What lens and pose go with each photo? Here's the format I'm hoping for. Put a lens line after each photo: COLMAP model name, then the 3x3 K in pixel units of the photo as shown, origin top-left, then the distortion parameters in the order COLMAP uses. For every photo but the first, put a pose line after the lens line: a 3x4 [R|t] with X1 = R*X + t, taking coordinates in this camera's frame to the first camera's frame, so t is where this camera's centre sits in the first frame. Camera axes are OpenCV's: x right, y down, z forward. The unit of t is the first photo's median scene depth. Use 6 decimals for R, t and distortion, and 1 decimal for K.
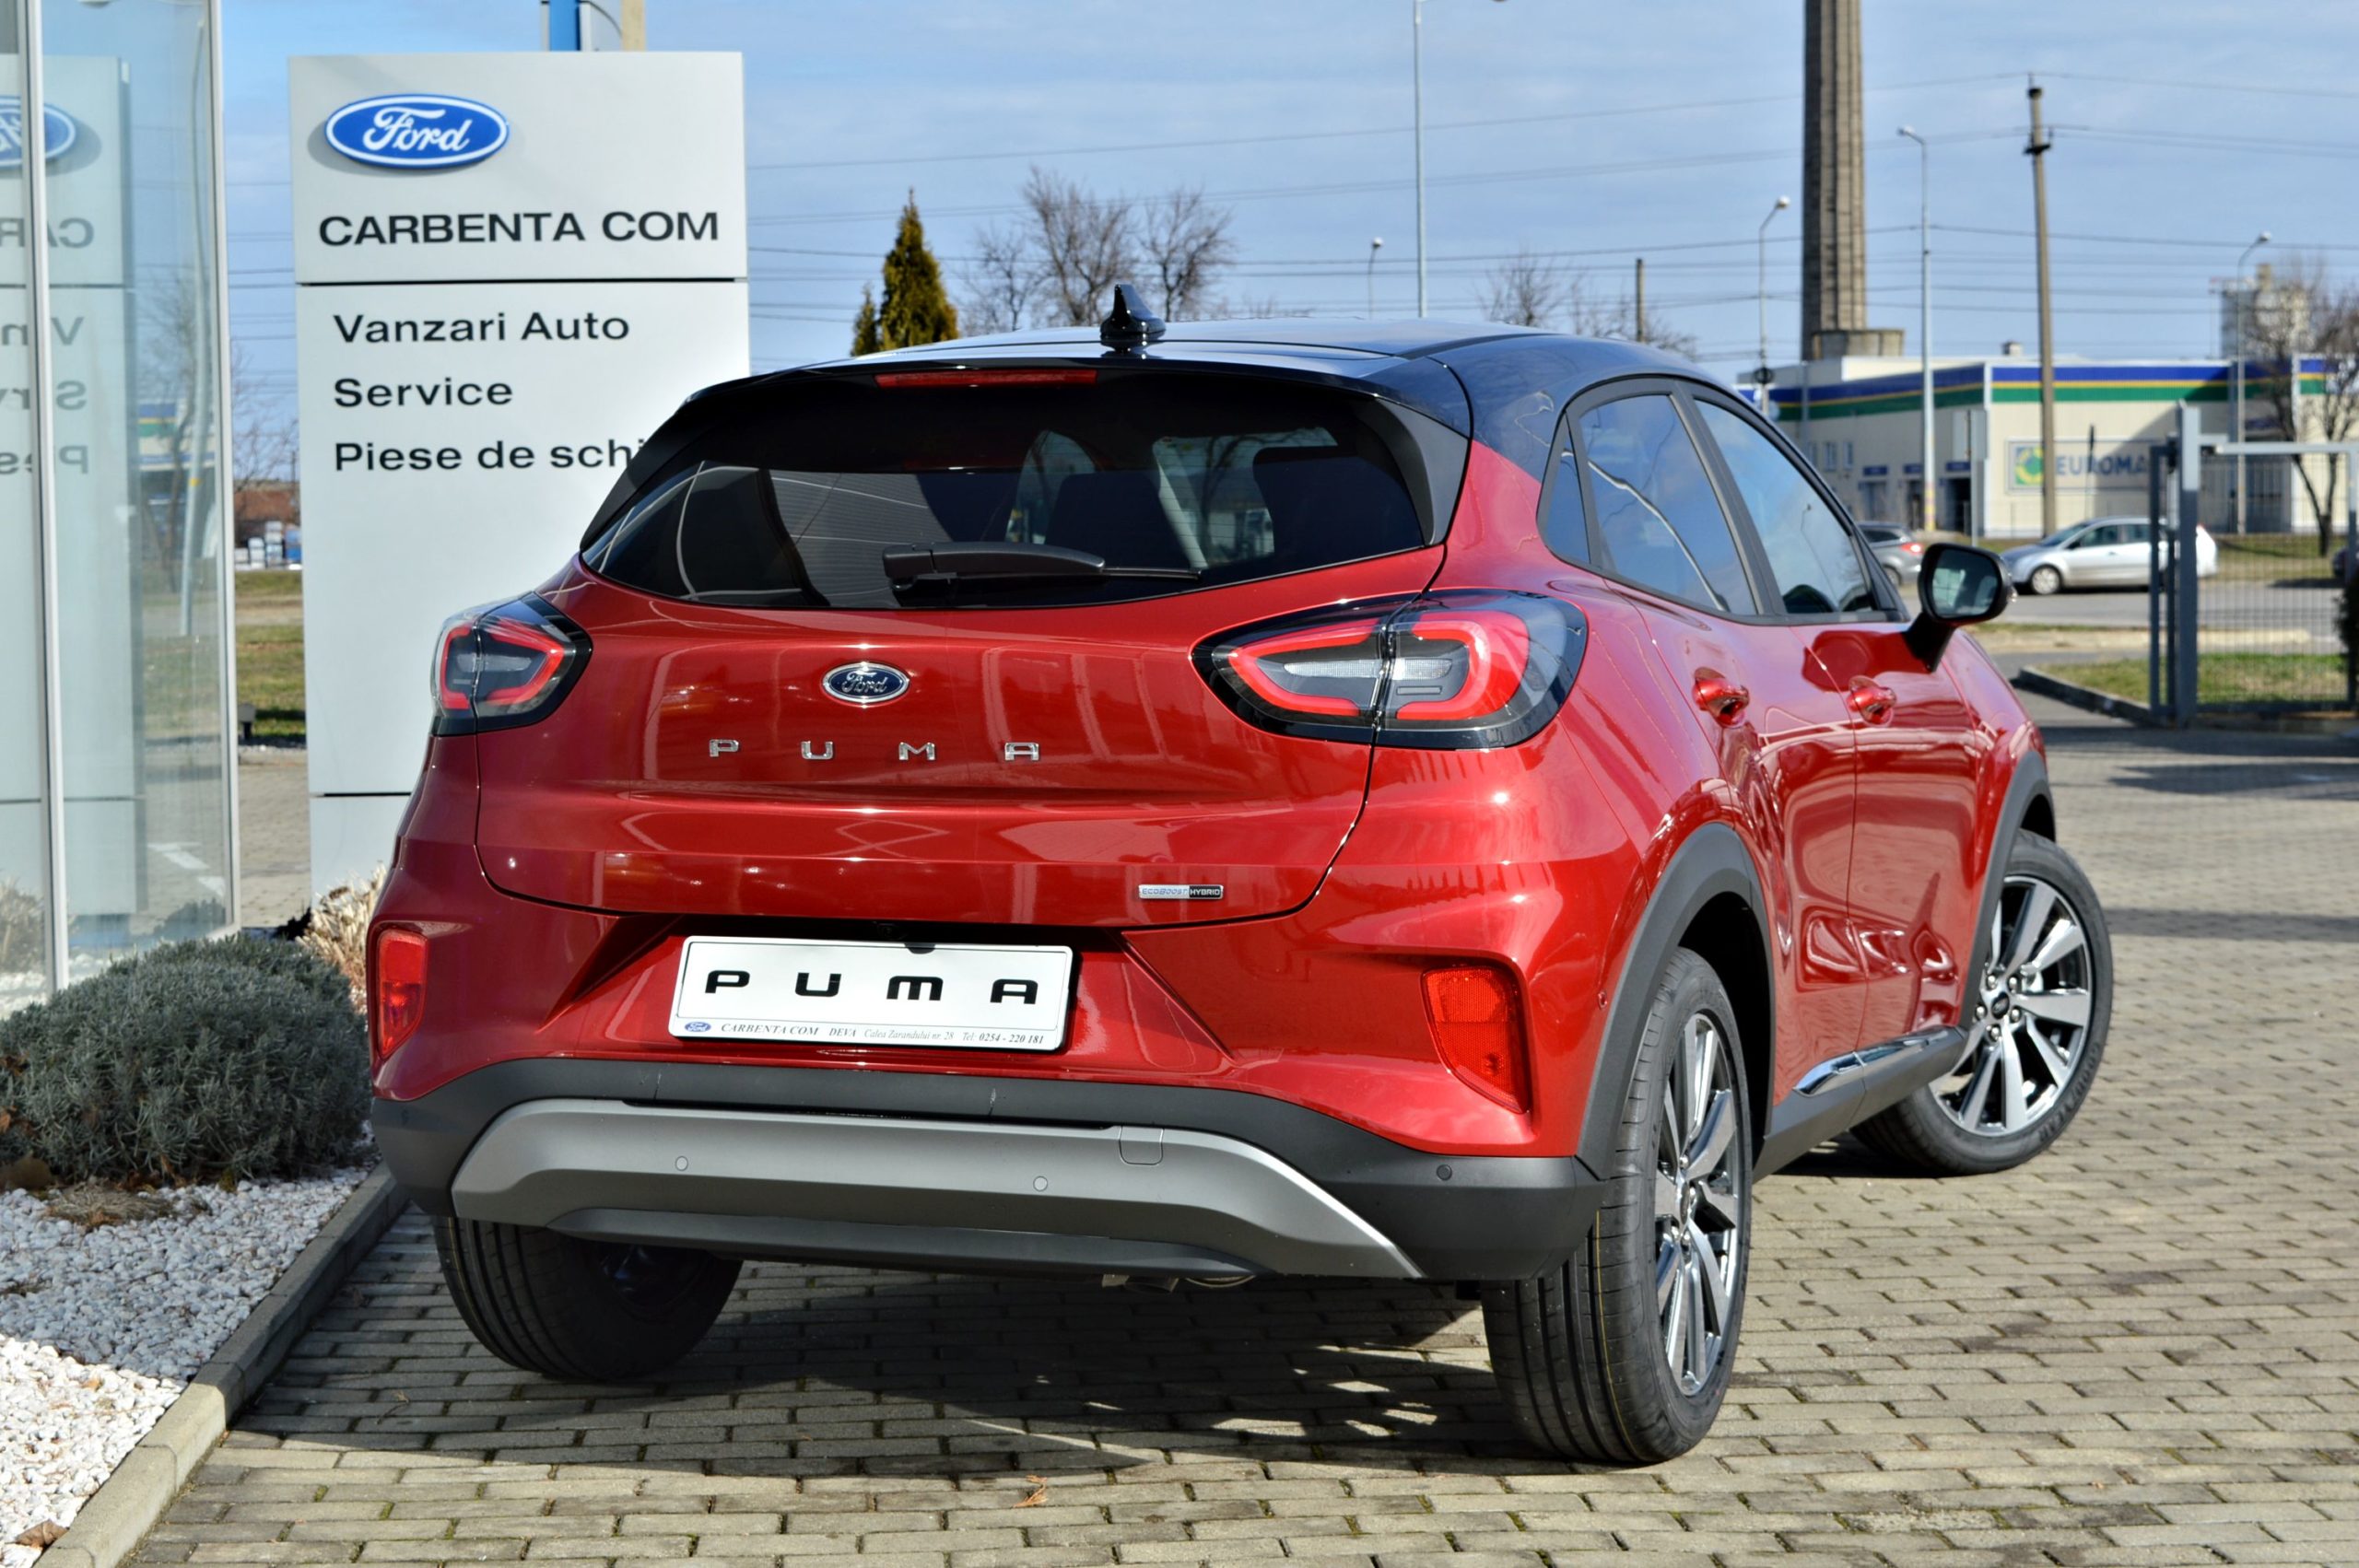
lens RADIAL K [[3999.8, 0, 1185.2], [0, 3999.8, 780.9], [0, 0, 1]] dist [0.012622, -0.033576]
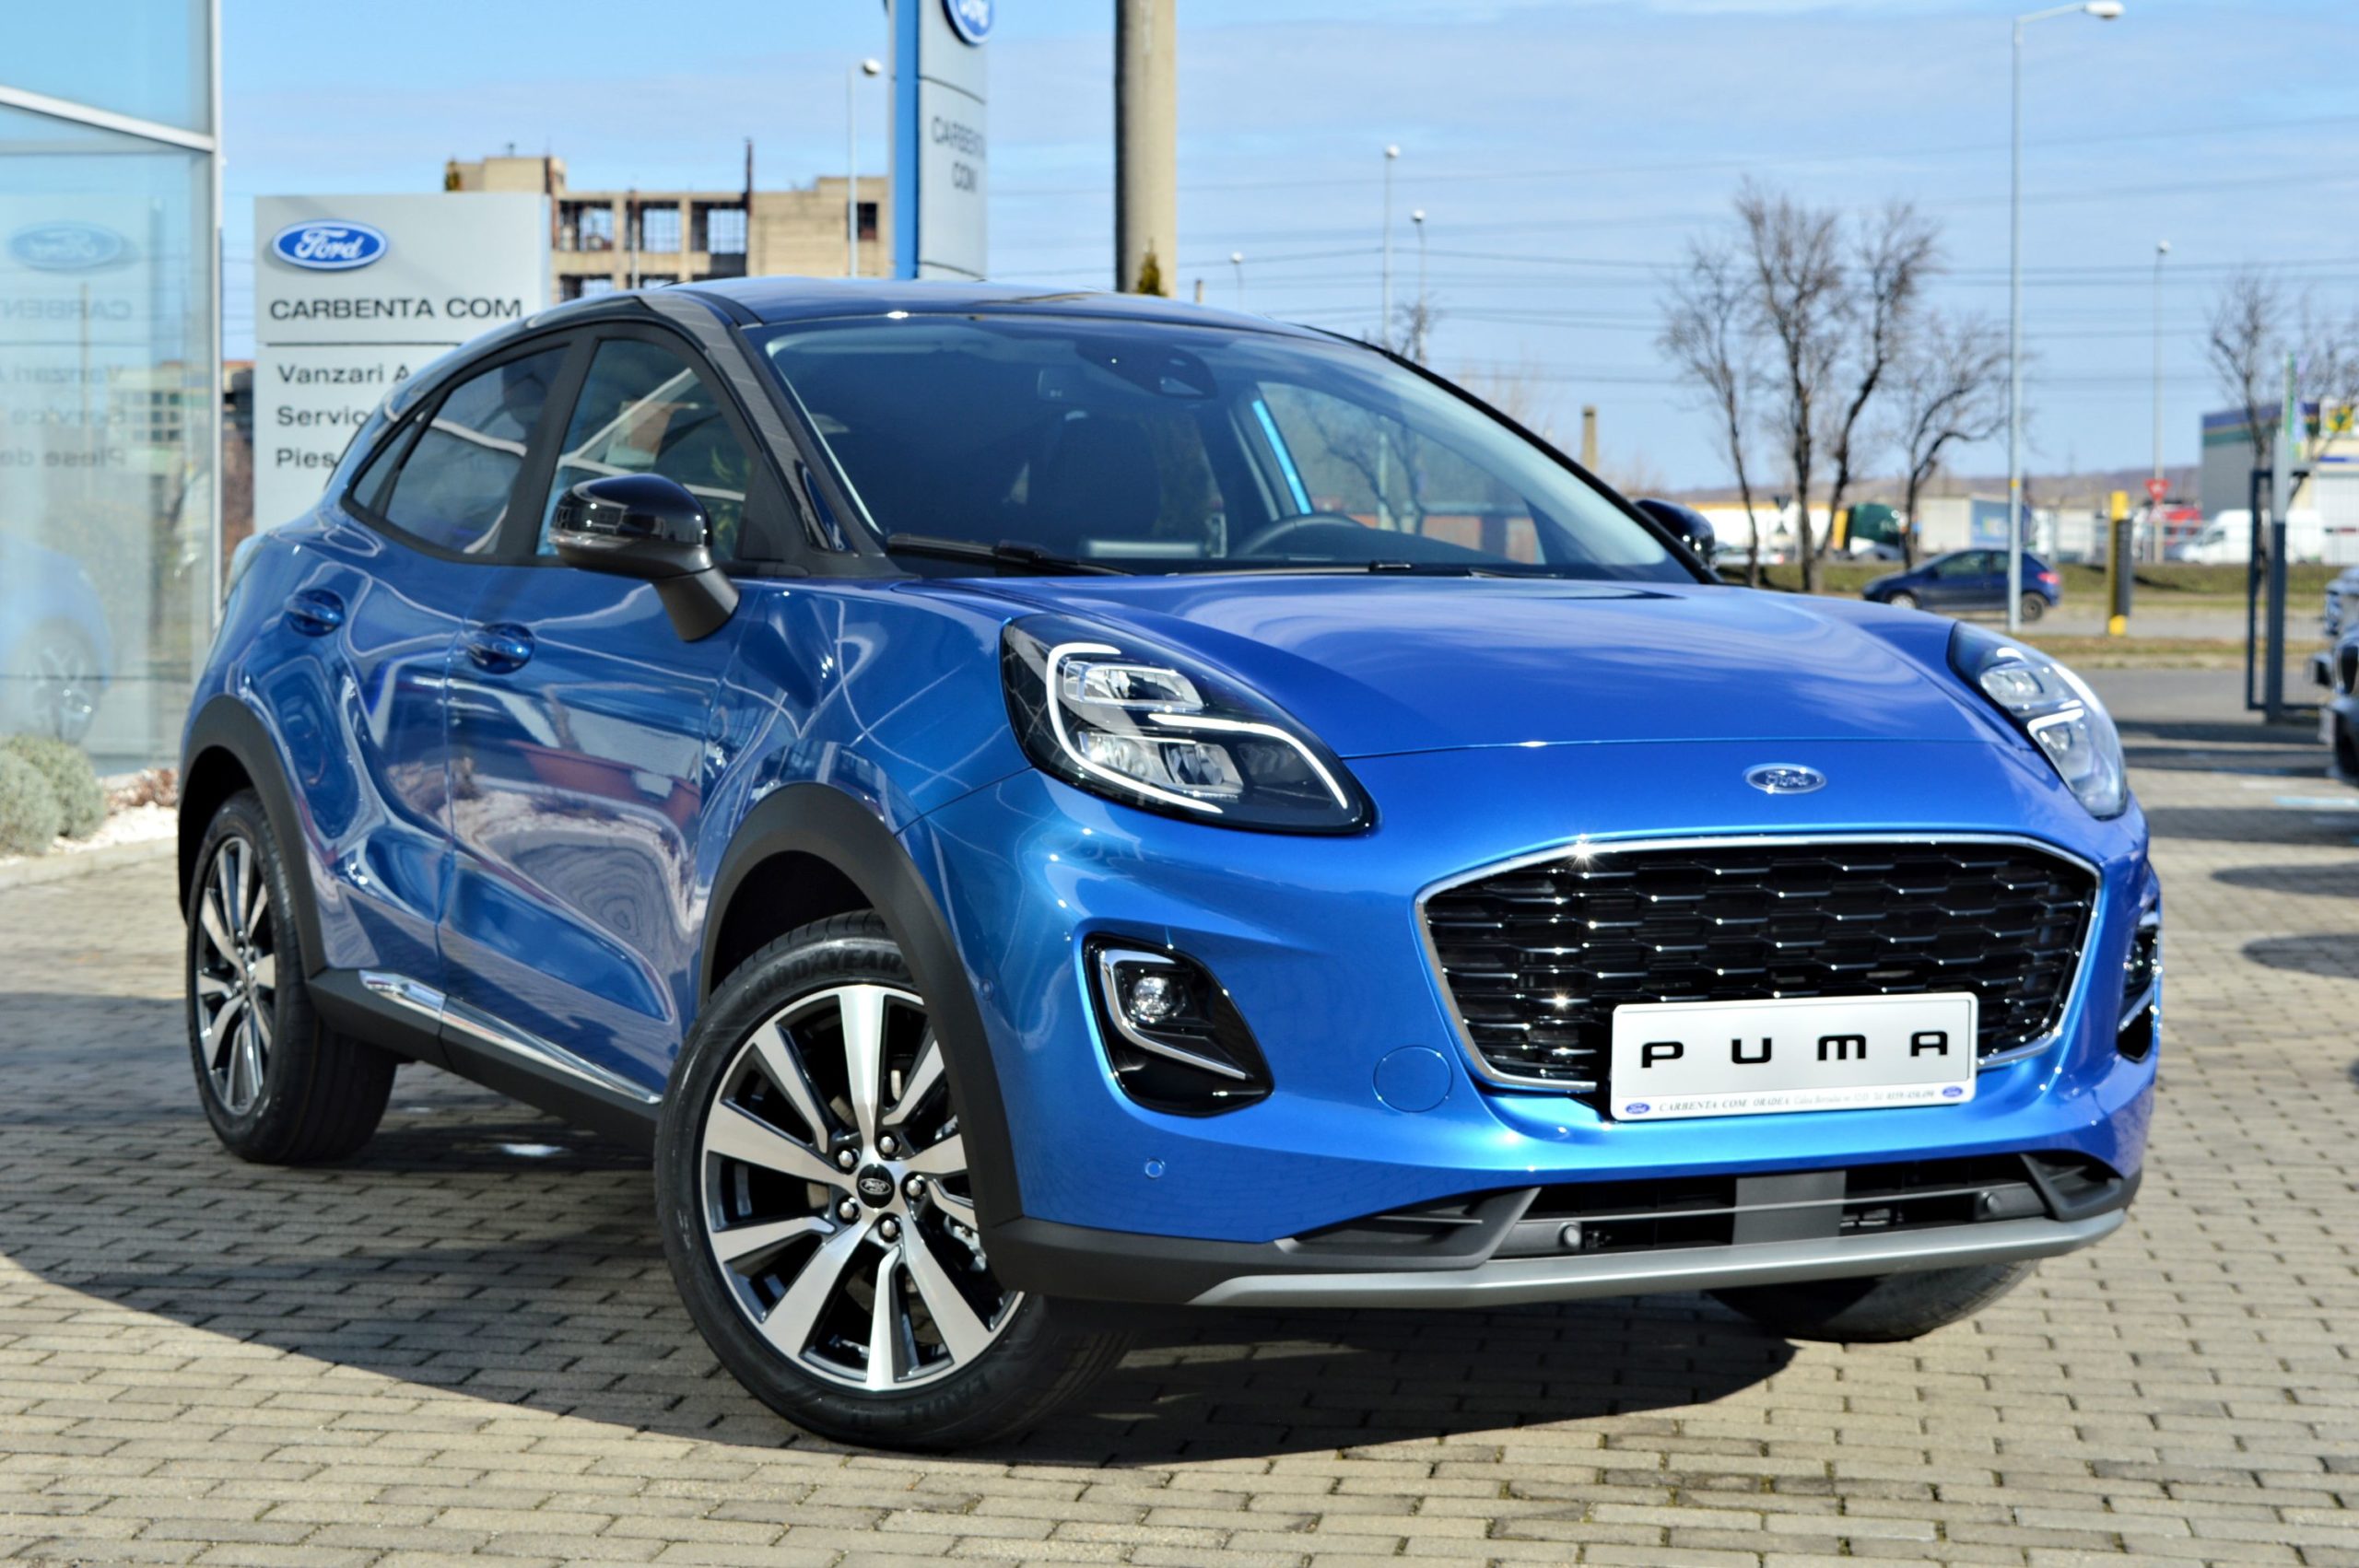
lens RADIAL K [[4235.2, 0, 1181.7], [0, 4235.2, 781.6], [0, 0, 1]] dist [0.026653, -0.013827]
pose [[0.975747, 0.031631, -0.216604, 0.478494], [-0.032715, 0.999464, -0.001420, 0.033221], [0.216443, 0.008472, 0.976259, -0.501107]]
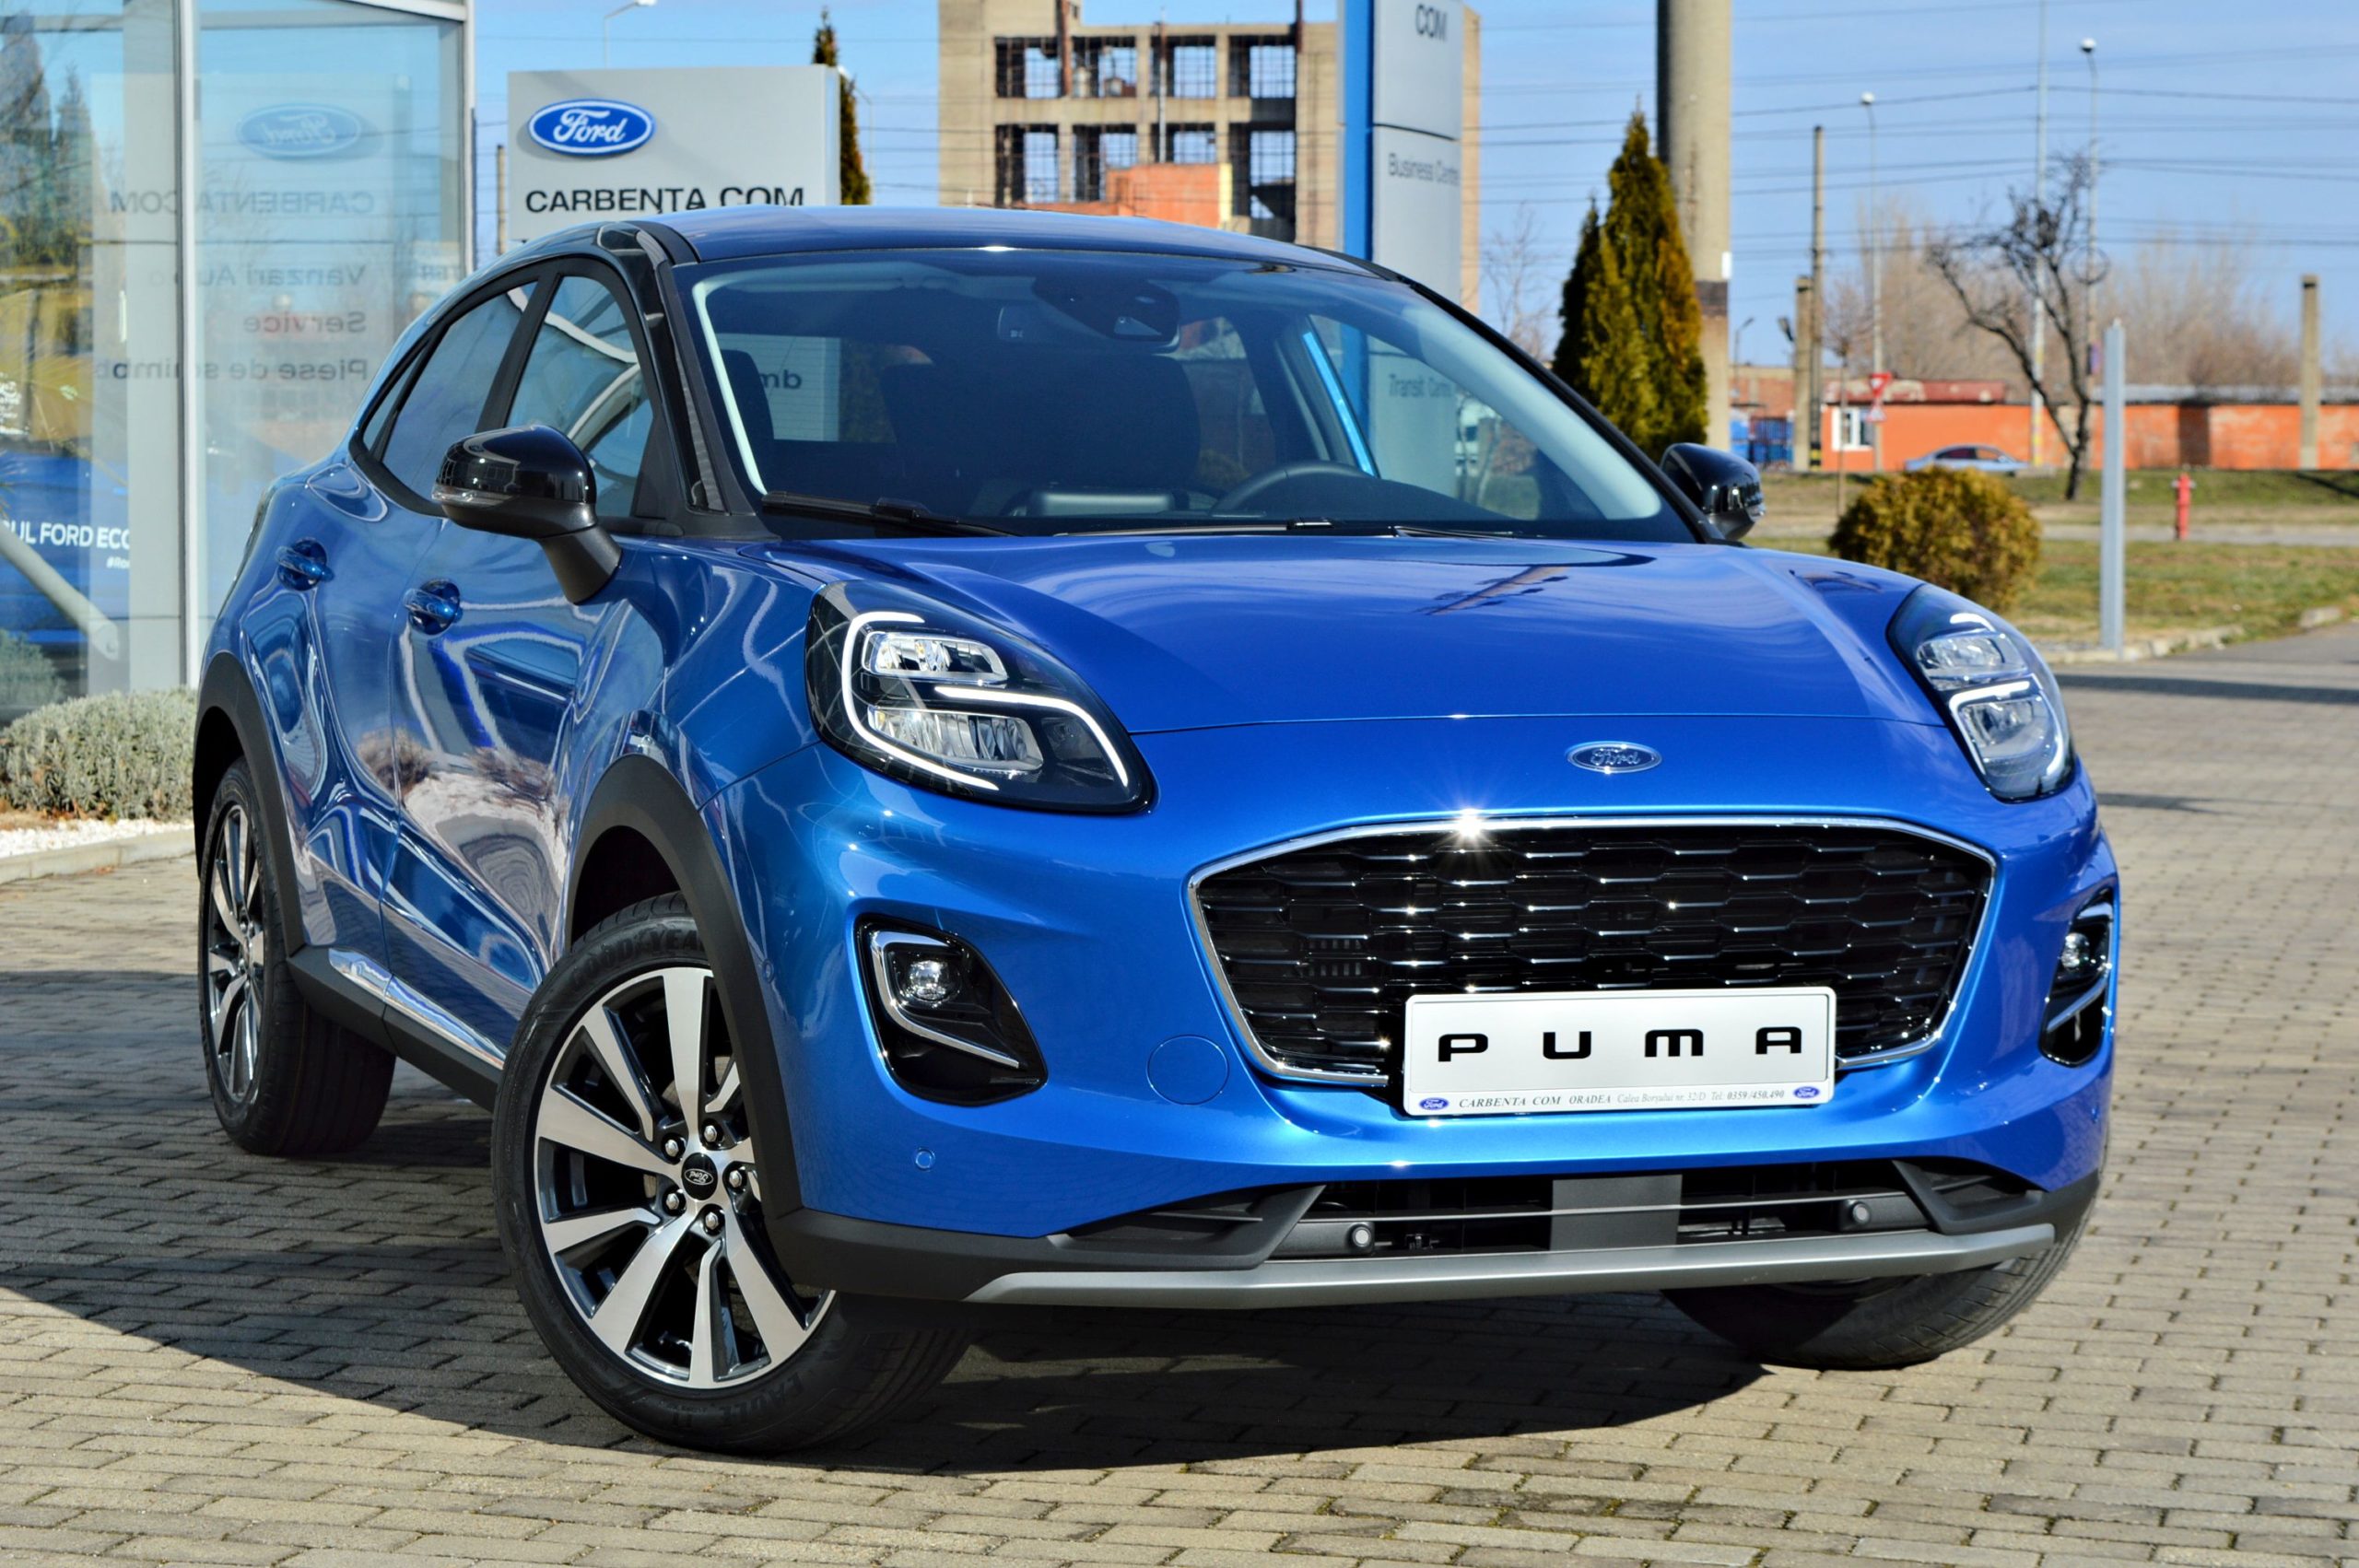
lens RADIAL K [[5124.1, 0, 1175.5], [0, 5124.1, 784.5], [0, 0, 1]] dist [0.076277, 0.024527]
pose [[0.939990, 0.039501, -0.338909, 0.580650], [-0.037333, 0.999219, 0.012917, 0.027701], [0.339154, 0.000511, 0.940731, -0.547260]]
